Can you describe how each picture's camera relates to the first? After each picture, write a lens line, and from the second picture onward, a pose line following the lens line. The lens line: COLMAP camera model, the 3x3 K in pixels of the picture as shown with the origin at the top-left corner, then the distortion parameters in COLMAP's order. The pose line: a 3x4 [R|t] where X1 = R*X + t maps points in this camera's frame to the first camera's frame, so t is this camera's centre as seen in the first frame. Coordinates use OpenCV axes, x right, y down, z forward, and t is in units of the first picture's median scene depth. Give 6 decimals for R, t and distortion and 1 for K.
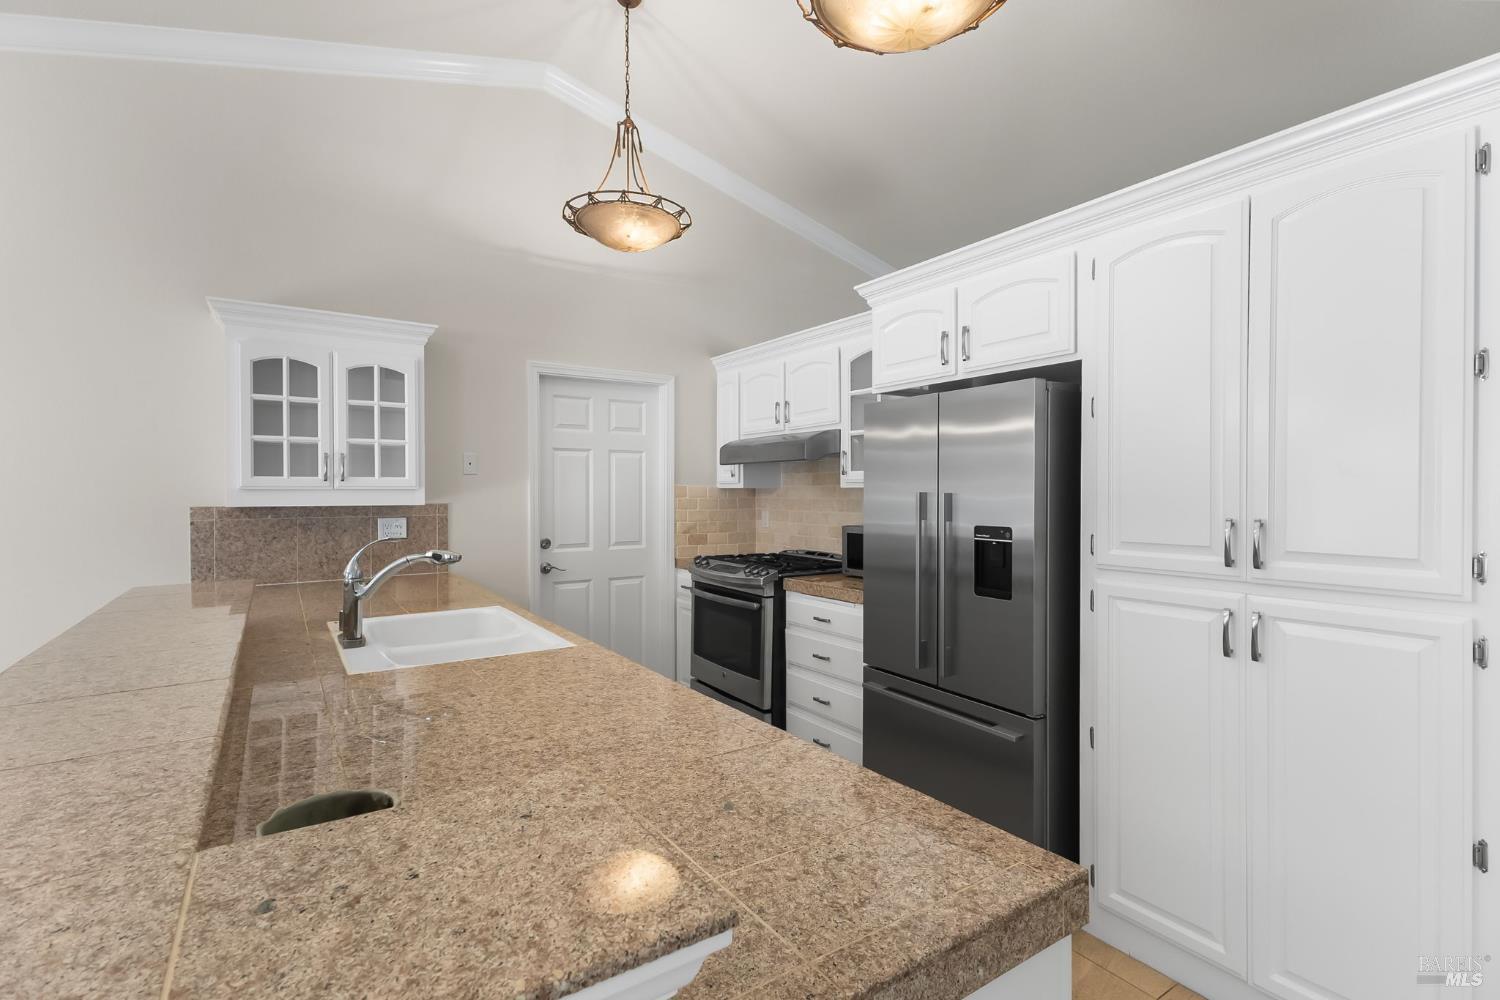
lens RADIAL K [[686.1, 0, 750.2], [0, 686.1, 494.7], [0, 0, 1]] dist [0.018223, -0.000684]
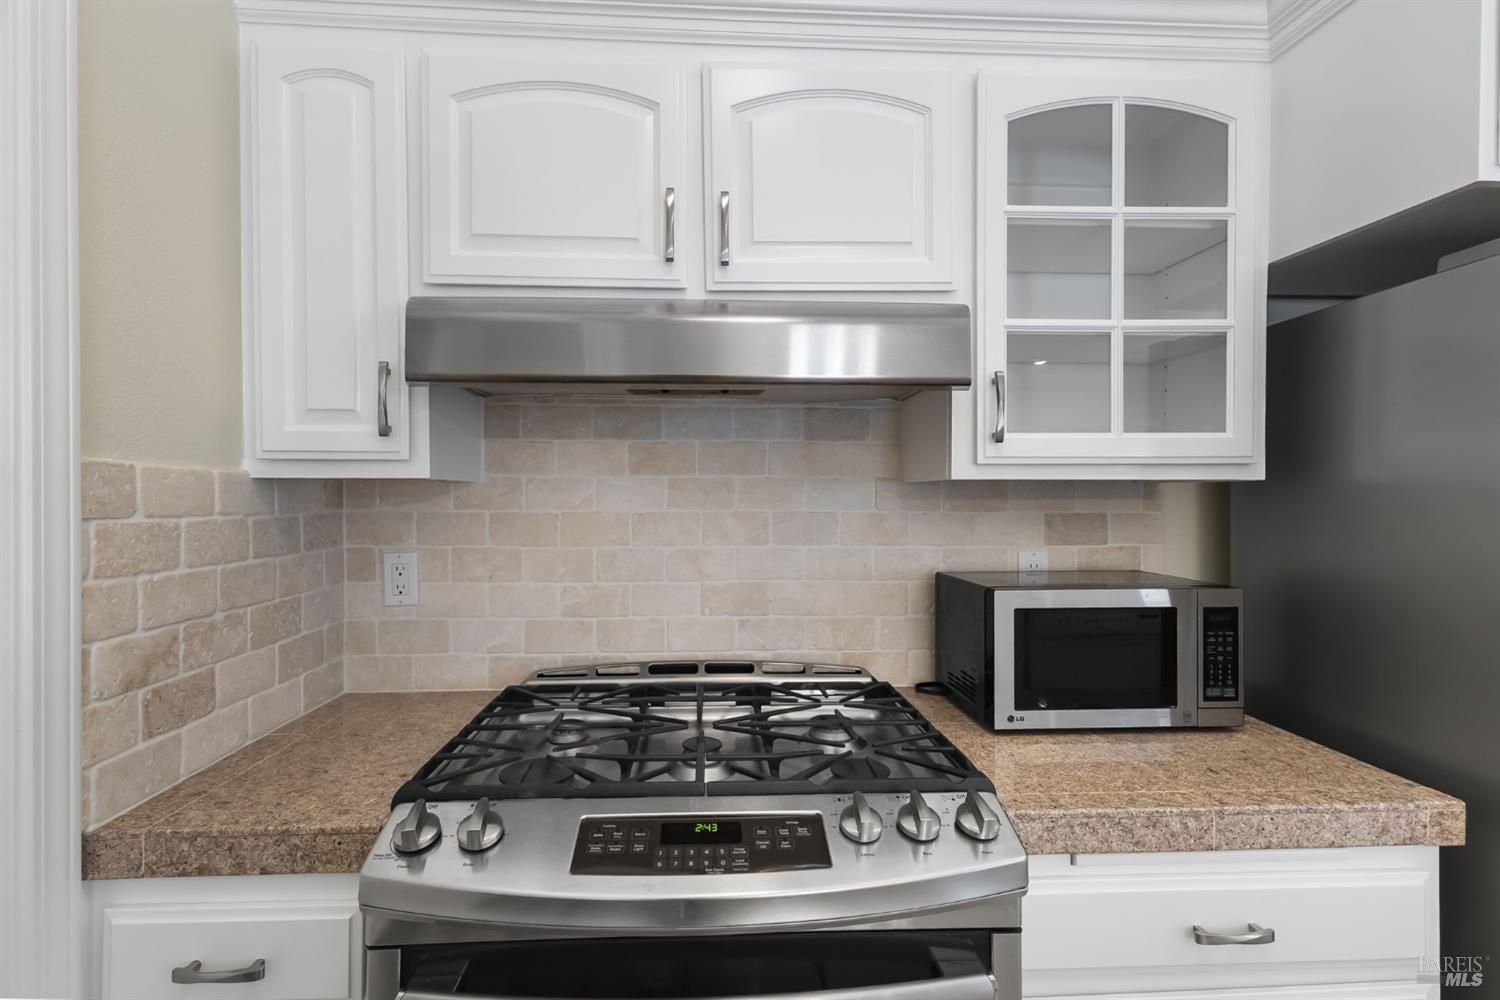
lens RADIAL K [[686.1, 0, 740.2], [0, 686.1, 501.4], [0, 0, 1]] dist [0.018223, -0.000684]
pose [[0.523899, -0.010785, 0.851712, -0.242378], [-0.000070, 0.999919, 0.012704, -0.005438], [-0.851781, -0.006715, 0.523856, 0.999935]]
